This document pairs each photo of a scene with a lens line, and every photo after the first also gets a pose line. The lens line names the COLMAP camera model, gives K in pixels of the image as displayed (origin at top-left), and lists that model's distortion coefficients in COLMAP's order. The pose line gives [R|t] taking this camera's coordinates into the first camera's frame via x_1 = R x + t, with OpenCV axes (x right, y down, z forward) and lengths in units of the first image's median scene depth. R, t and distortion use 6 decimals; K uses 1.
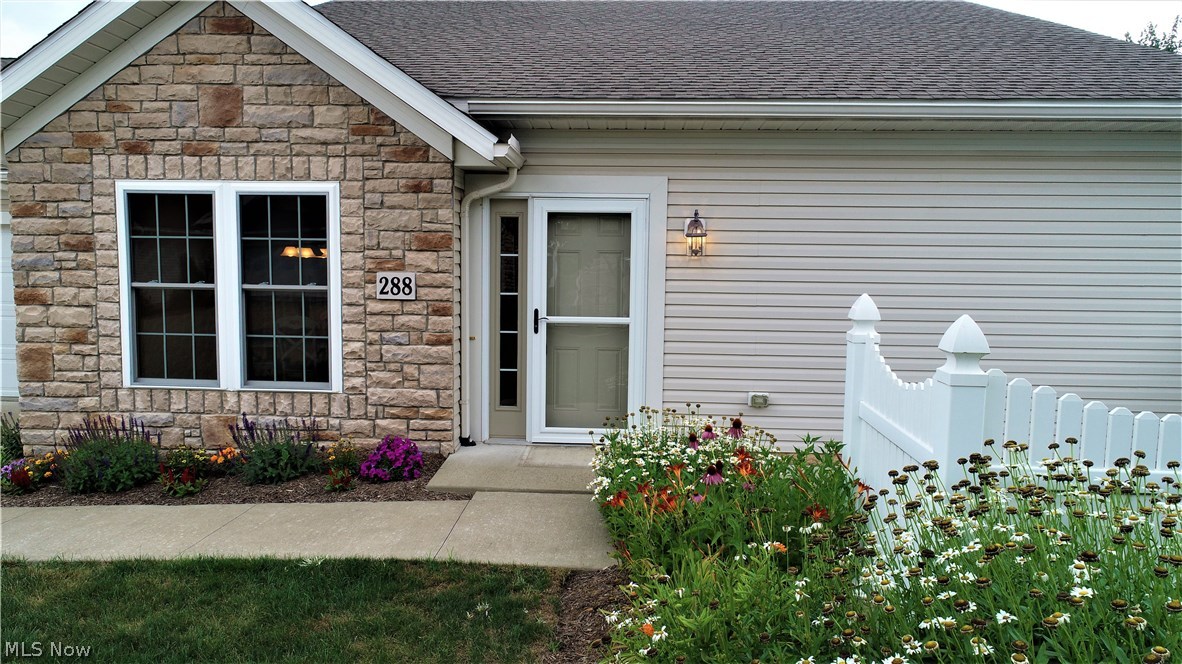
lens RADIAL K [[781.5, 0, 591.0], [0, 781.5, 332.0], [0, 0, 1]] dist [-0.001915, -0.001184]
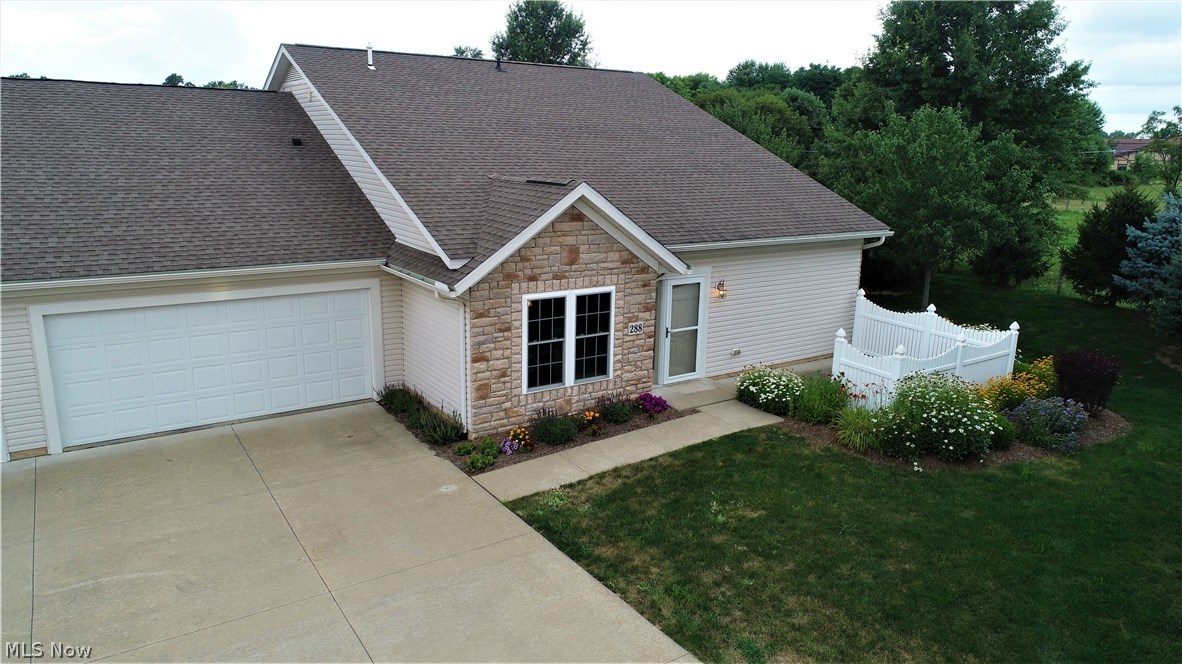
lens RADIAL K [[781.5, 0, 591.0], [0, 781.5, 332.0], [0, 0, 1]] dist [-0.001915, -0.001184]
pose [[0.801244, -0.138583, 0.582068, -1.651545], [0.045811, 0.984161, 0.171255, -0.436586], [-0.596582, -0.110552, 0.794902, -0.709302]]
